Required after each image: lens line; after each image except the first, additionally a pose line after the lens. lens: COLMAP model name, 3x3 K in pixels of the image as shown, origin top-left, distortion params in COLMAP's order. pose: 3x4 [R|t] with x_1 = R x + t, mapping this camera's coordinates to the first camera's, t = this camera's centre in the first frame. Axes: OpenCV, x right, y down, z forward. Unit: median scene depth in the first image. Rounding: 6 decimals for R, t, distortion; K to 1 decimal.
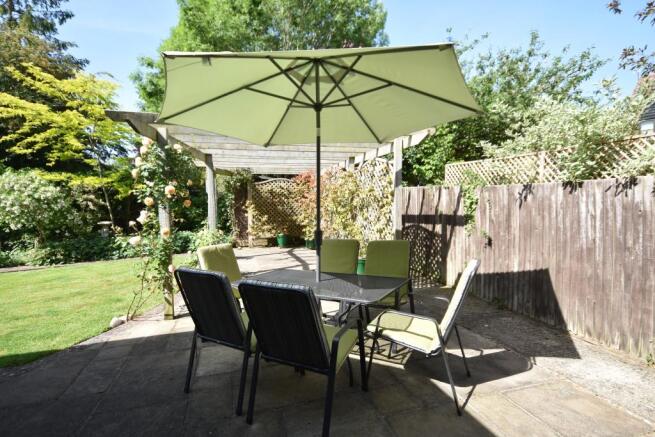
lens RADIAL K [[332.4, 0, 327.1], [0, 332.4, 224.5], [0, 0, 1]] dist [0.011696, -0.001348]
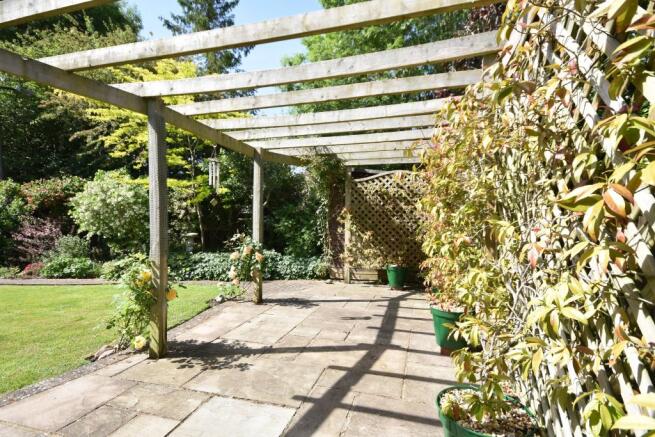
lens RADIAL K [[340.1, 0, 324.7], [0, 340.1, 221.8], [0, 0, 1]] dist [0.023685, 0.000579]
pose [[0.843211, 0.015886, -0.537347, 0.092336], [-0.051824, 0.997310, -0.051838, -0.010647], [0.535078, 0.071558, 0.841766, 0.493079]]
